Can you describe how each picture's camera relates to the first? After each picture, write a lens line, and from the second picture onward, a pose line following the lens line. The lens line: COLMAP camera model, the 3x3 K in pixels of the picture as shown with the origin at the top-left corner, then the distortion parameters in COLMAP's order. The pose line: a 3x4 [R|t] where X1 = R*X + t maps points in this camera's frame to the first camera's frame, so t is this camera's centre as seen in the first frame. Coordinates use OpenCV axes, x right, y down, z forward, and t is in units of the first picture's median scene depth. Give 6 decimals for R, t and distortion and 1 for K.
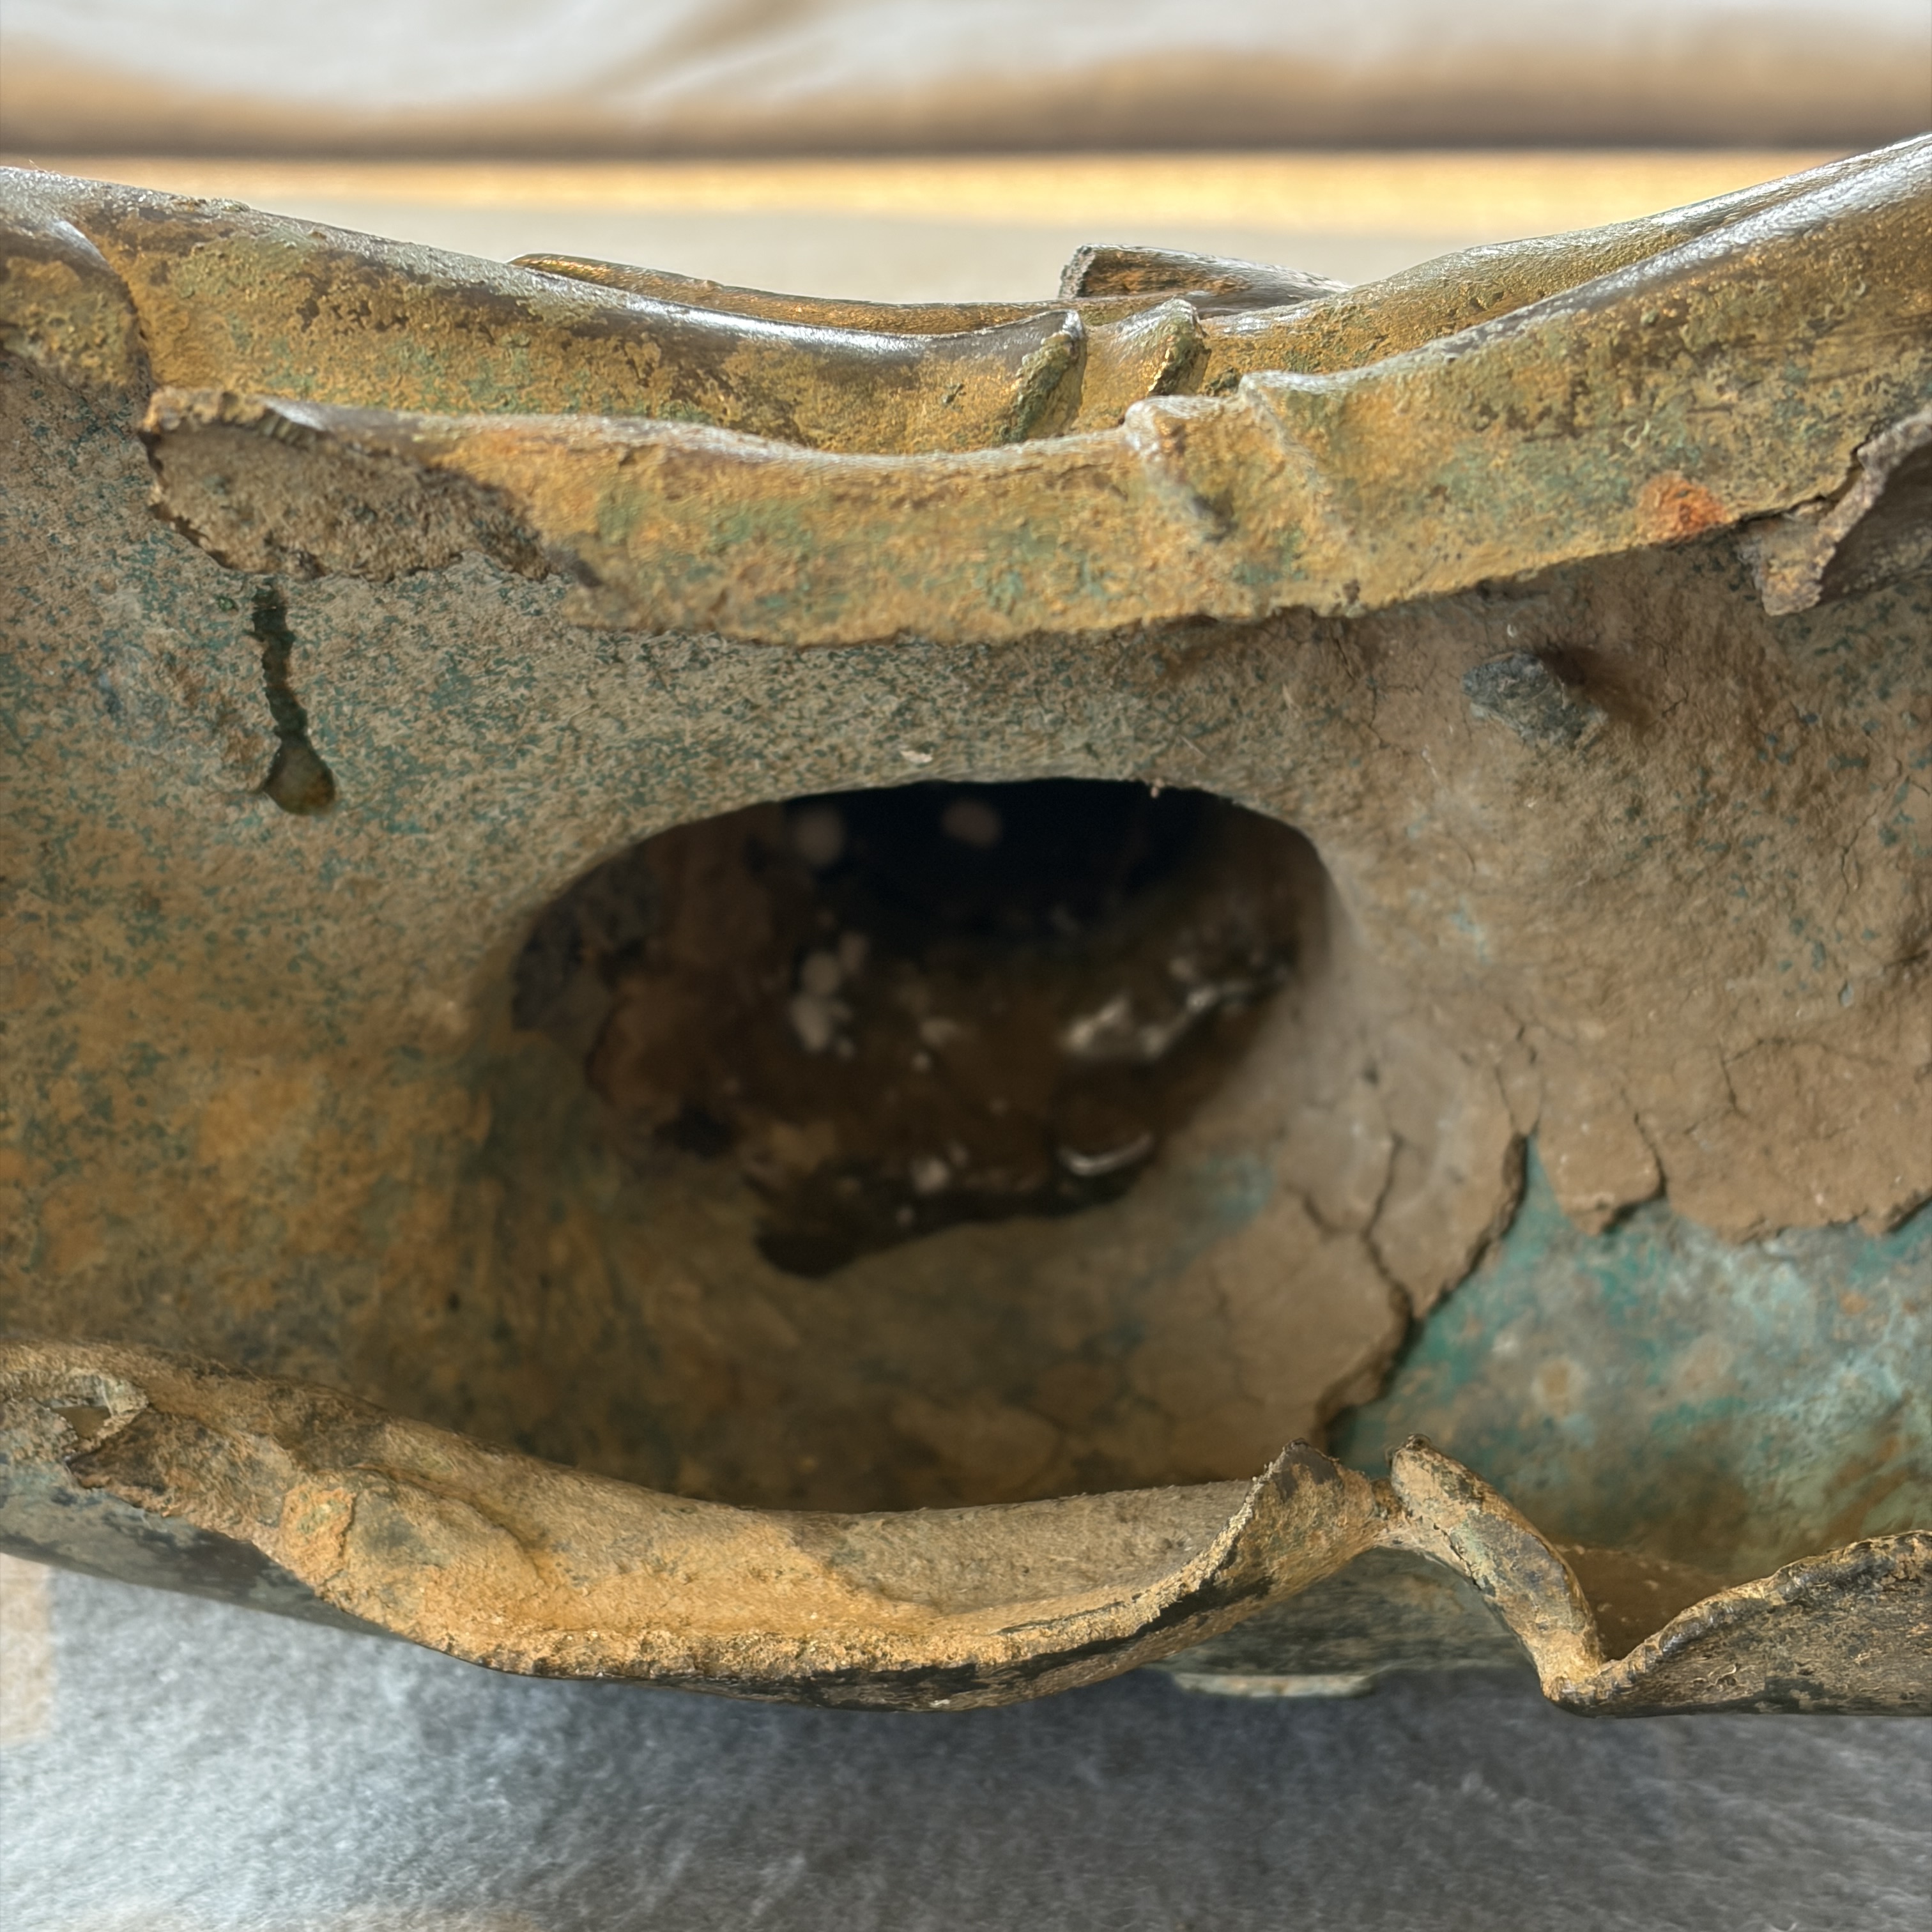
lens RADIAL K [[3944.3, 0, 975.6], [0, 3944.3, 1015.1], [0, 0, 1]] dist [0.260716, -1.279548]
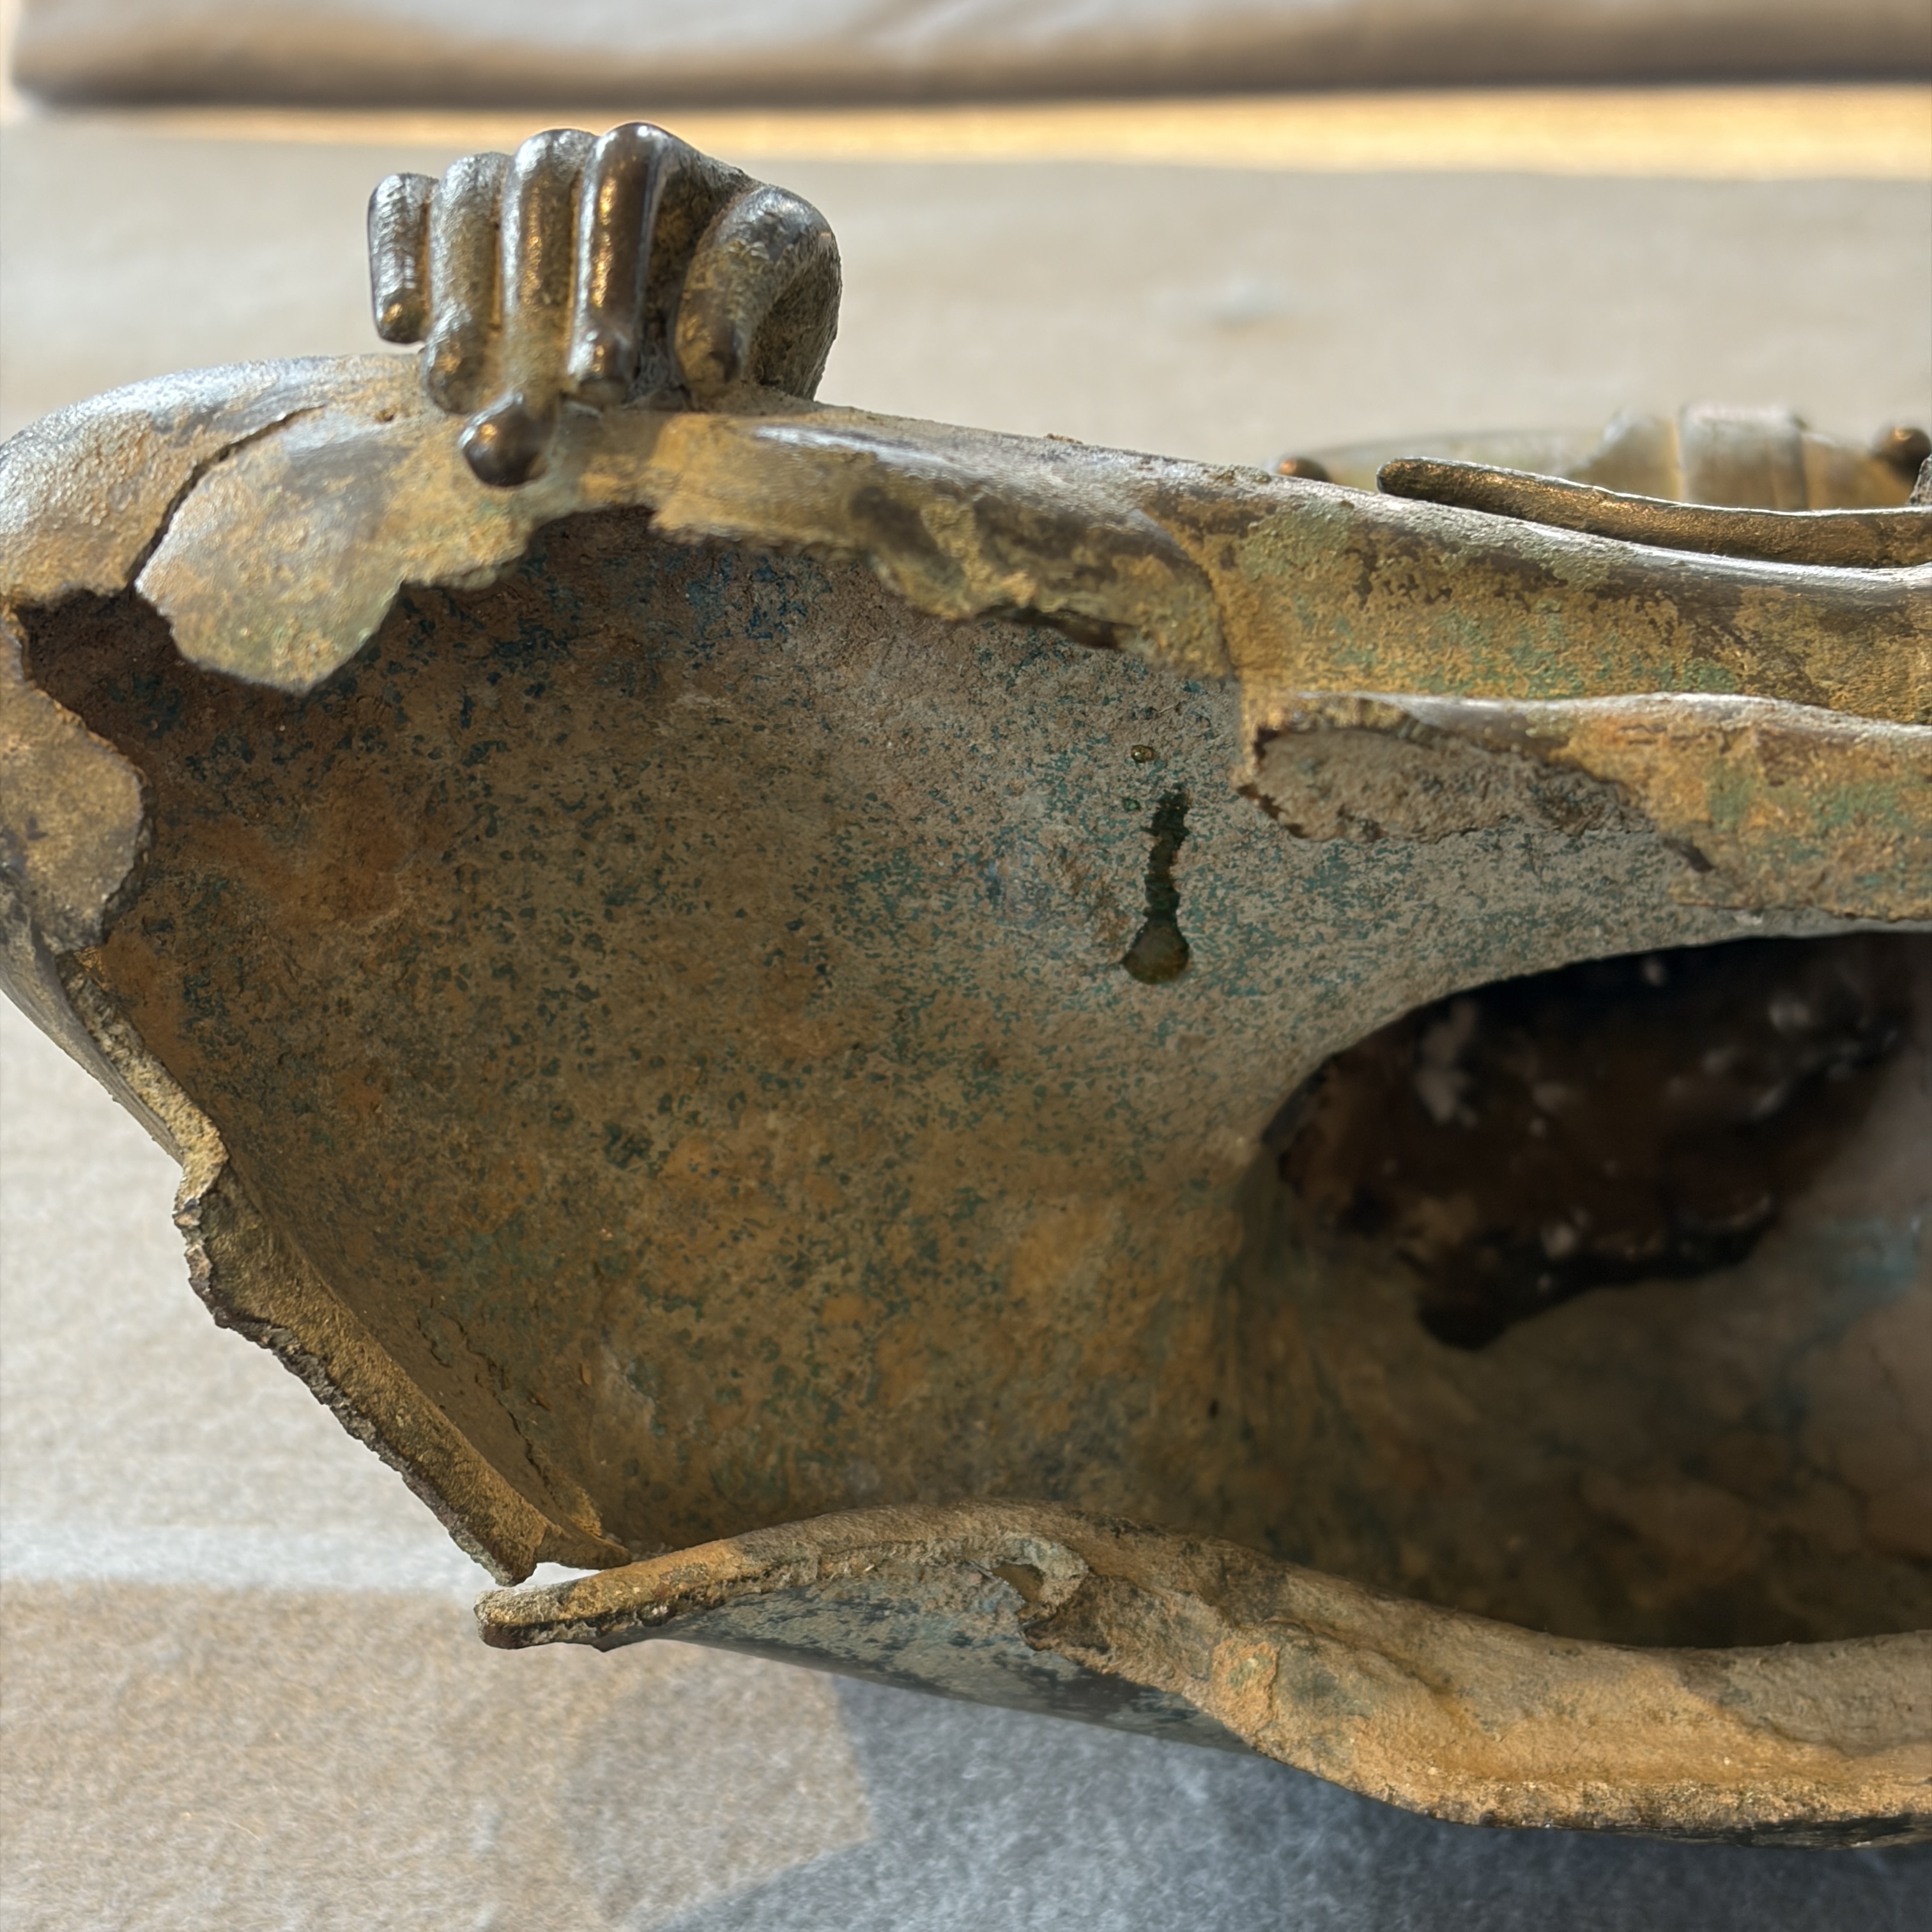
lens RADIAL K [[3944.3, 0, 975.6], [0, 3944.3, 1015.1], [0, 0, 1]] dist [0.260716, -1.279548]
pose [[0.999104, -0.018959, 0.037849, -0.272797], [0.016653, 0.998039, 0.060342, -0.112767], [-0.038919, -0.059658, 0.997460, -0.042085]]
